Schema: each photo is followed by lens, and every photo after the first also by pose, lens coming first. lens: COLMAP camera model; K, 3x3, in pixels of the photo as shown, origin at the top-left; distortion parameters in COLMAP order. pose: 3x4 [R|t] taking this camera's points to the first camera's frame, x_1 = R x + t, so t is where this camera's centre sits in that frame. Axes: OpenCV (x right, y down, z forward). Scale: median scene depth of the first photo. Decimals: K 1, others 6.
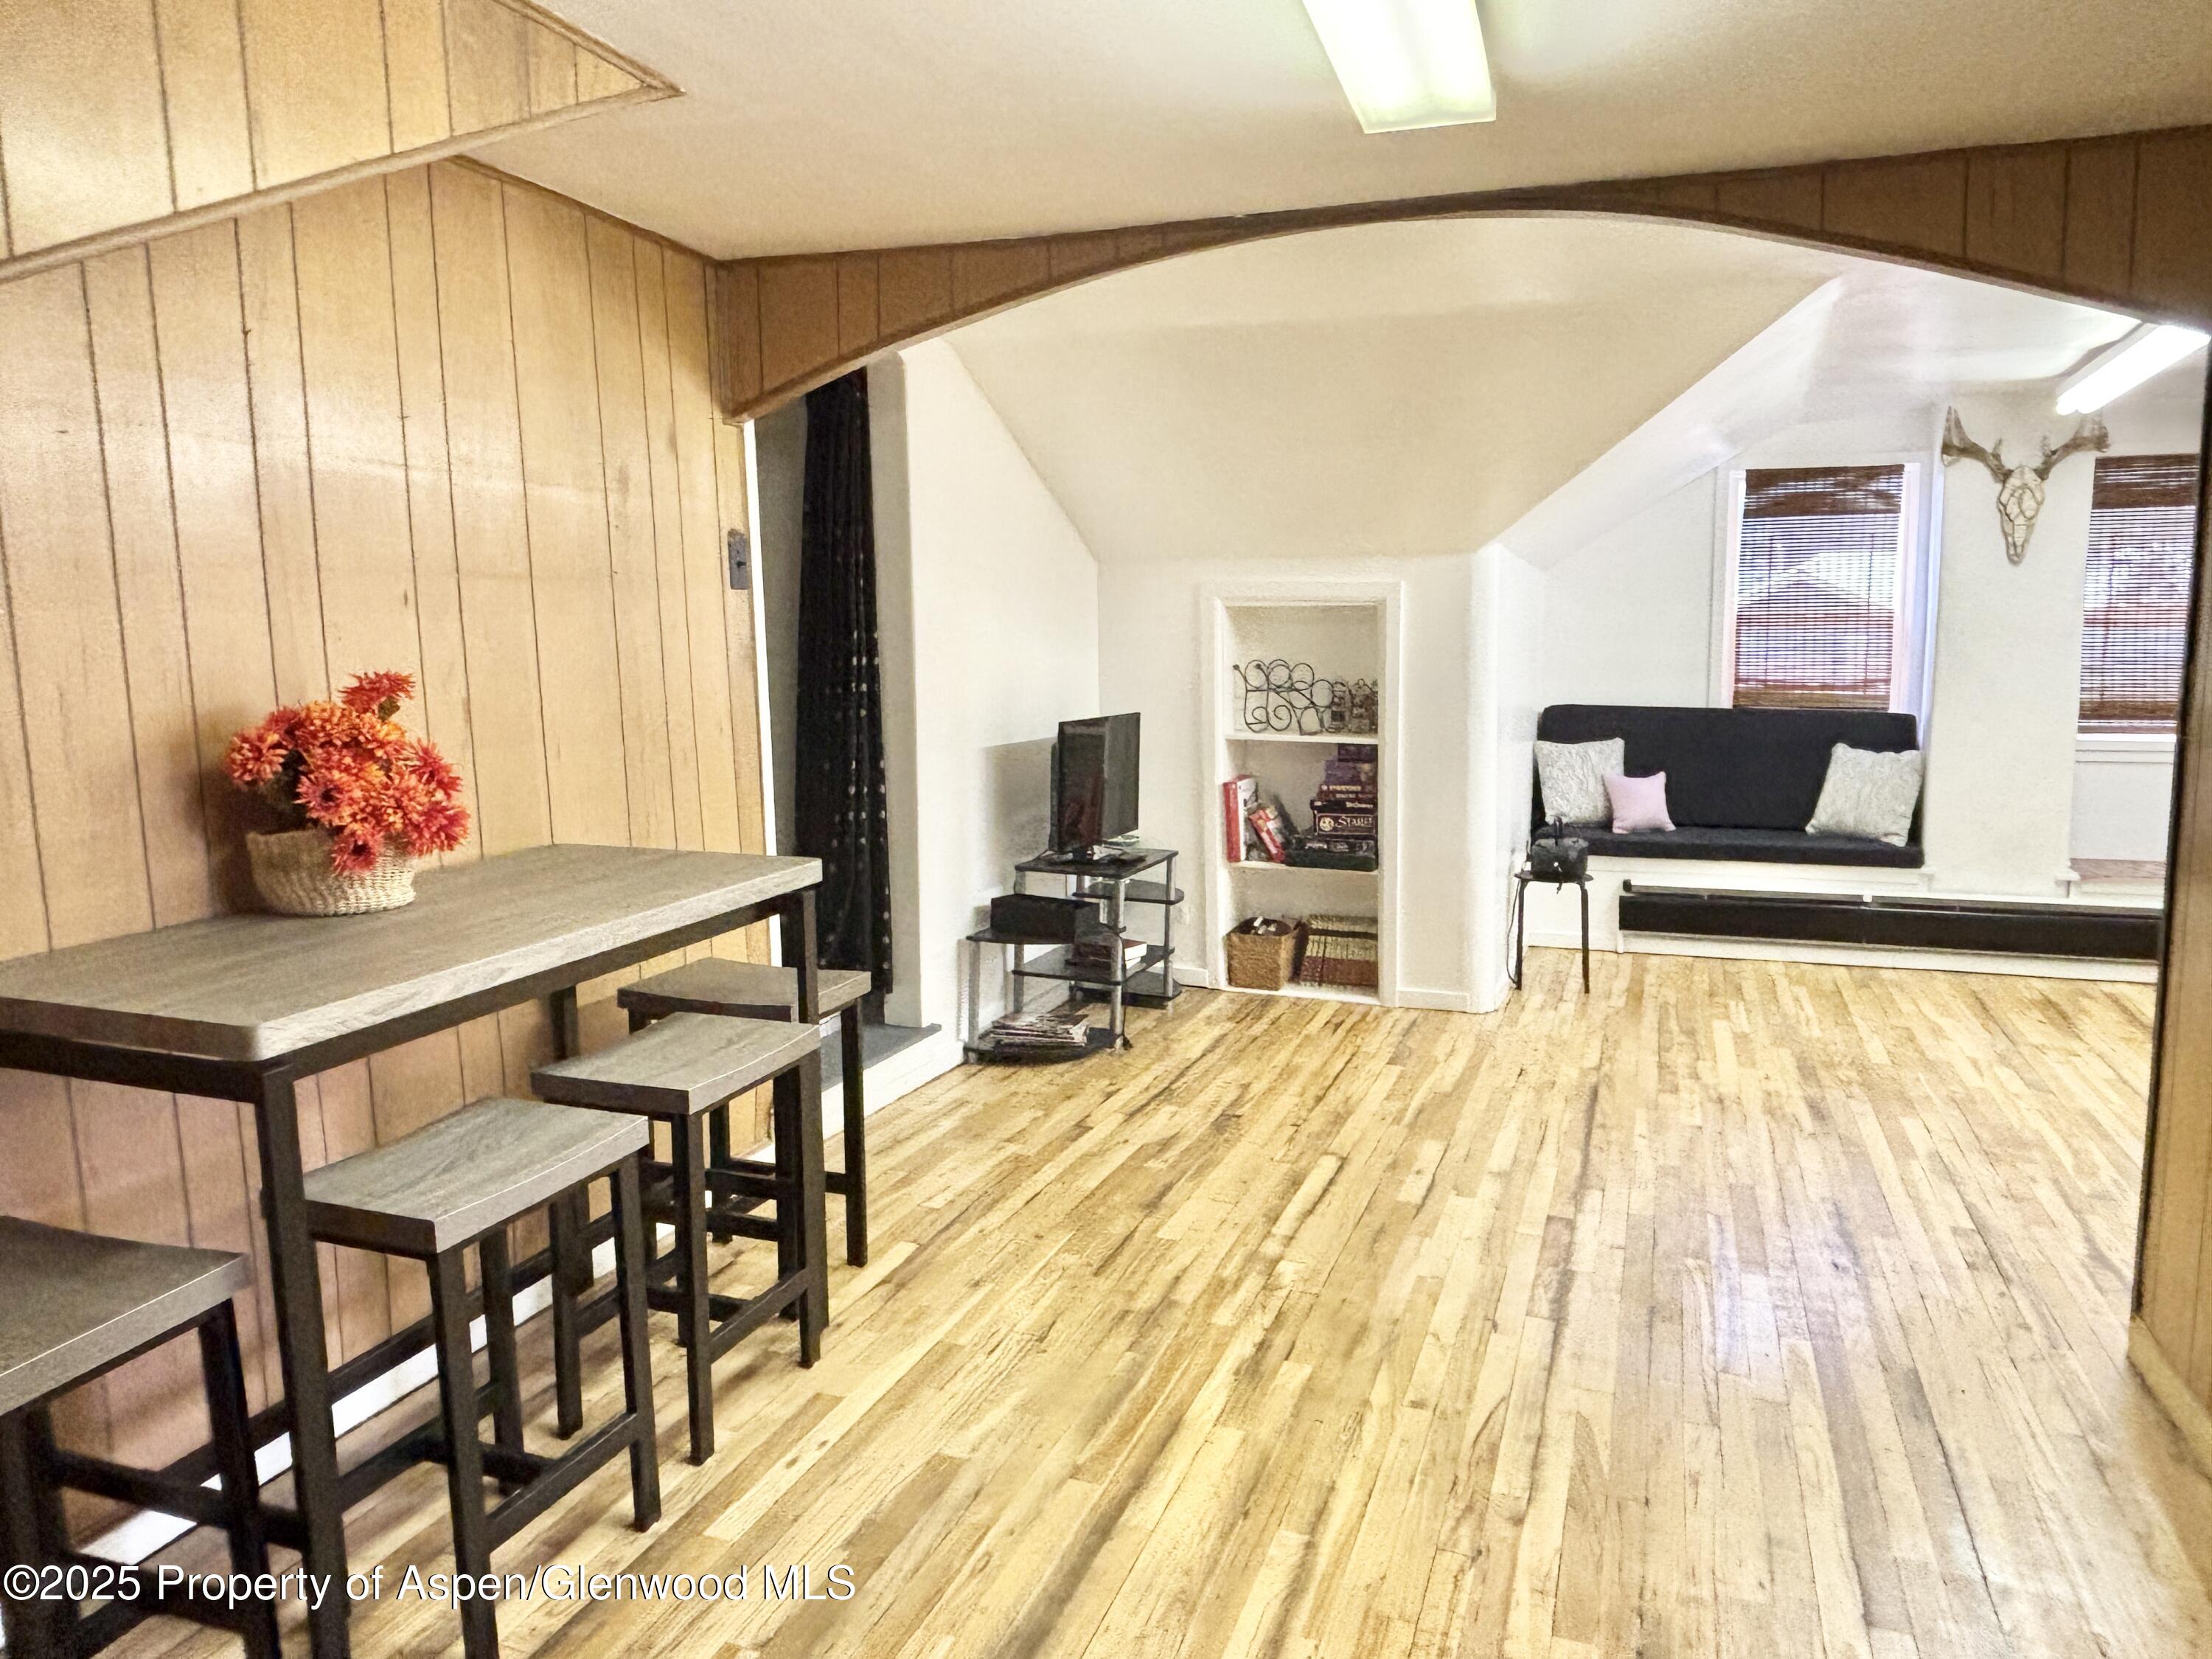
lens RADIAL K [[1501.2, 0, 1106.5], [0, 1501.2, 830.1], [0, 0, 1]] dist [0.041262, -0.016153]
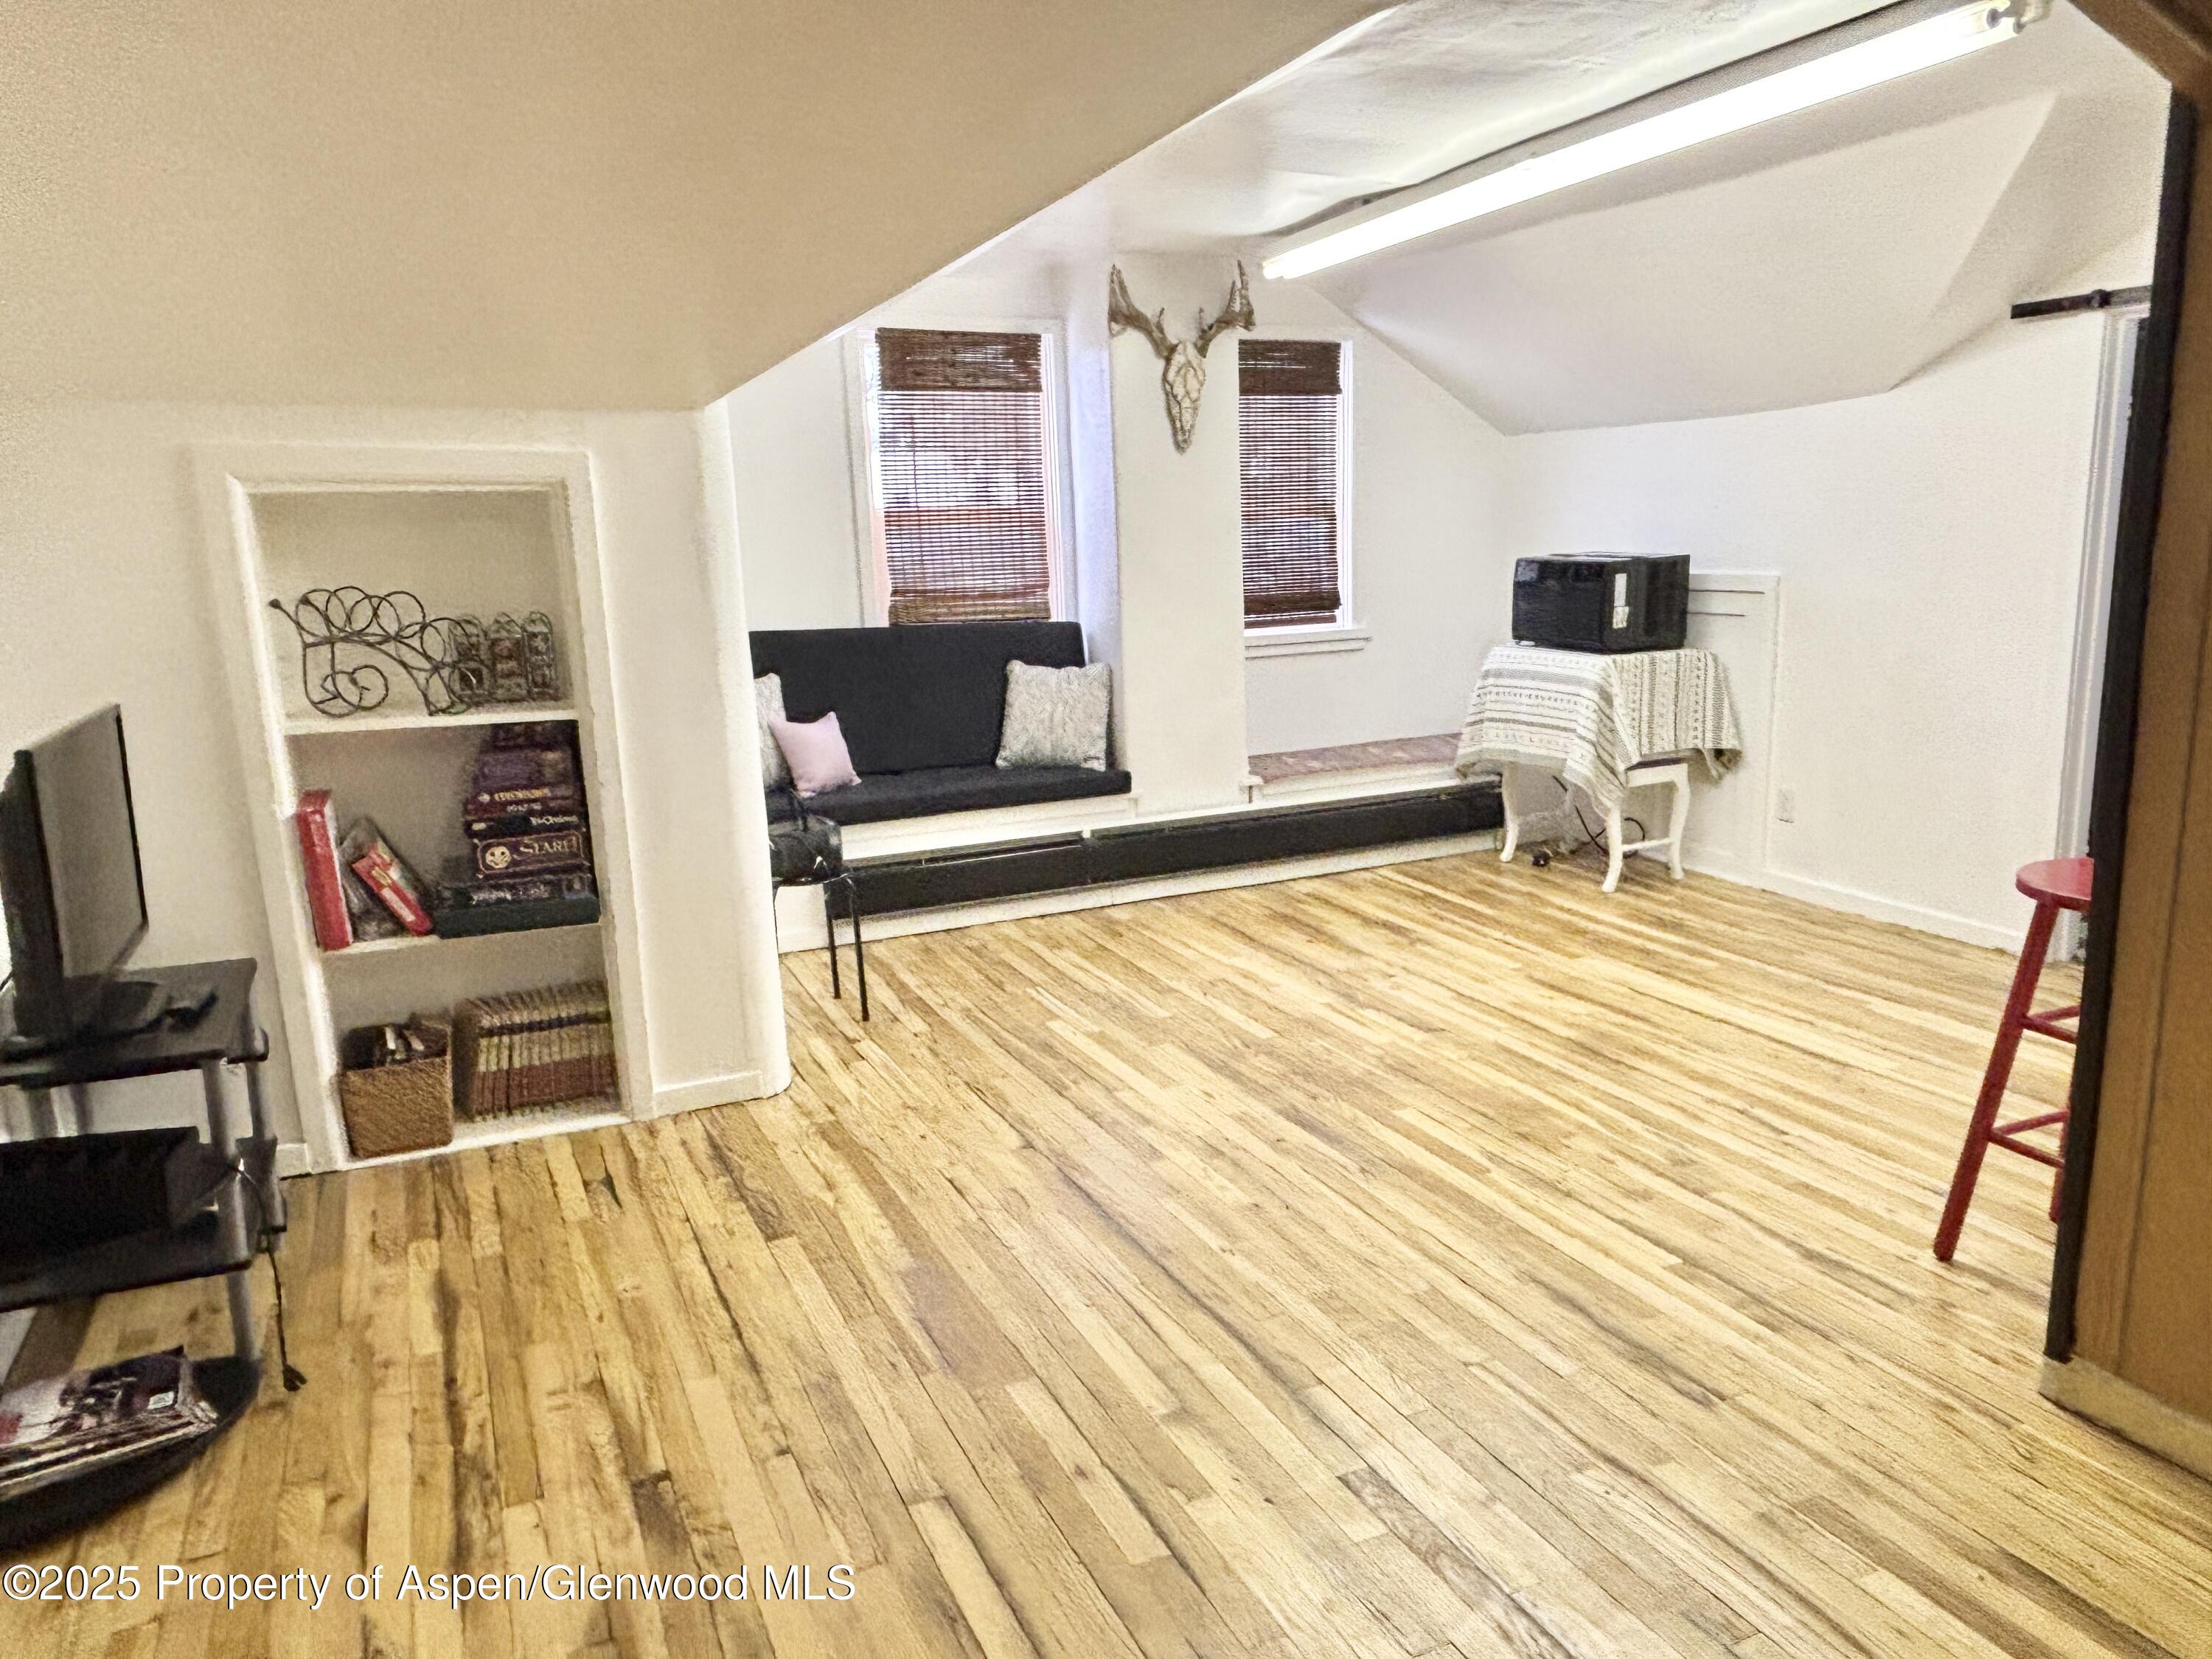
lens RADIAL K [[1501.2, 0, 1105.8], [0, 1501.2, 835.8], [0, 0, 1]] dist [0.041262, -0.016153]
pose [[0.711325, -0.157388, 0.685015, -0.095118], [0.117250, 0.987521, 0.105138, -0.047865], [-0.693015, 0.005531, 0.720902, 0.388634]]
